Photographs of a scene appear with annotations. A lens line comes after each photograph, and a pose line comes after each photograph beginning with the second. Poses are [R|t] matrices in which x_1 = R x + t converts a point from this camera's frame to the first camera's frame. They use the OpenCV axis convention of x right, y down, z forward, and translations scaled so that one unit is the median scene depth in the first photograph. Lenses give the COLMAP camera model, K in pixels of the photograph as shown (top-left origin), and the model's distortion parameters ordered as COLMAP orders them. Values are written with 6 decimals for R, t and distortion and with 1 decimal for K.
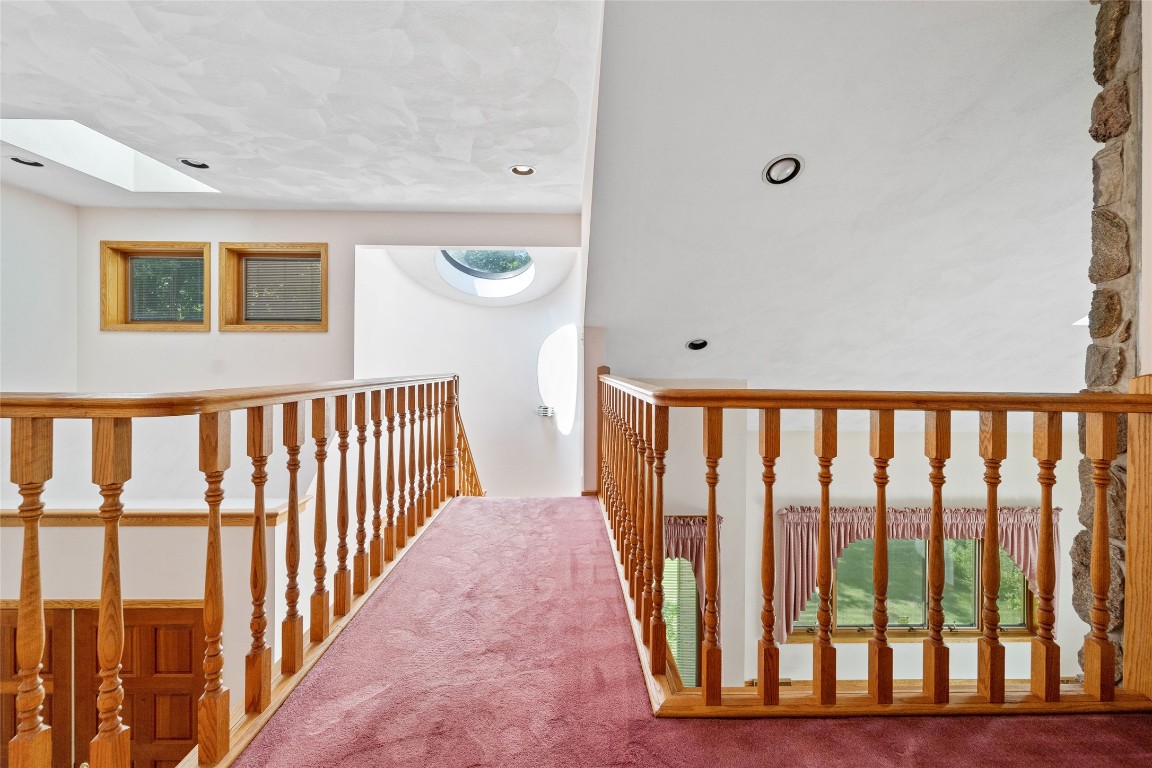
lens RADIAL K [[469.8, 0, 575.7], [0, 469.8, 359.0], [0, 0, 1]] dist [0.000413, -0.000100]
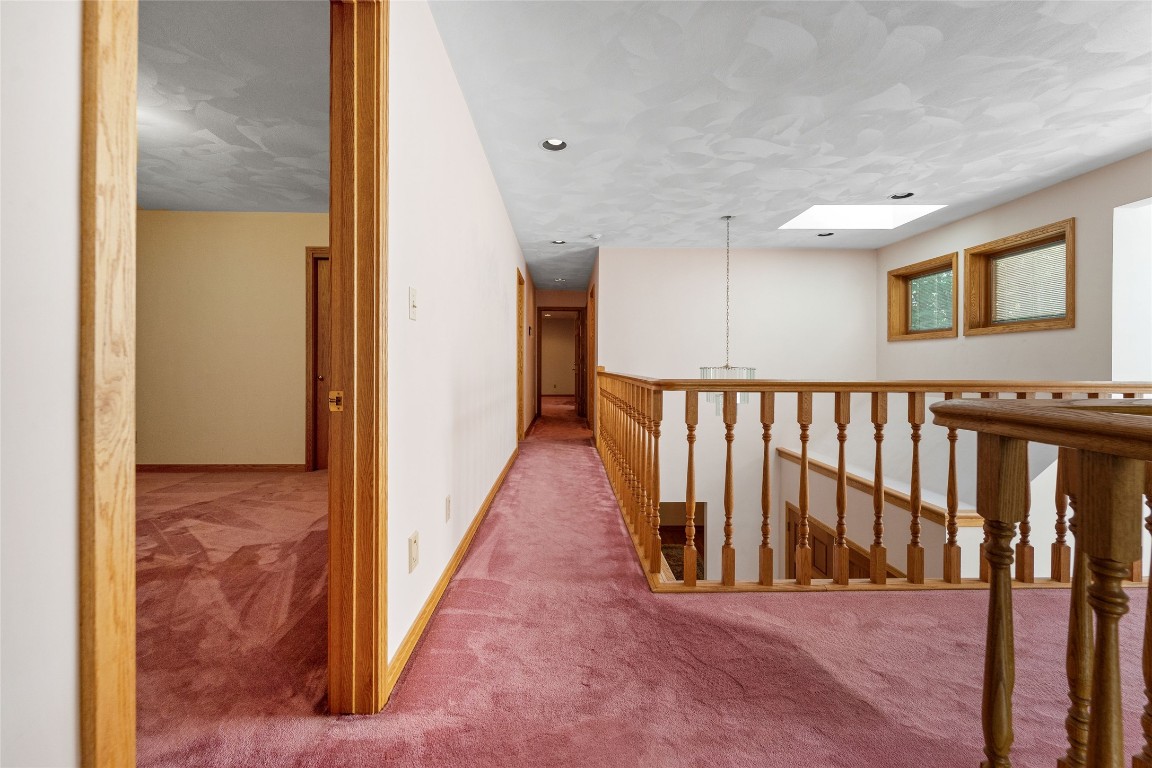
lens RADIAL K [[478.9, 0, 576.5], [0, 478.9, 365.5], [0, 0, 1]] dist [-0.001801, -0.000878]
pose [[-0.004513, -0.002981, -0.999985, 0.358307], [0.002915, 0.999991, -0.002995, 0.009194], [0.999986, -0.002928, -0.004505, 0.175886]]
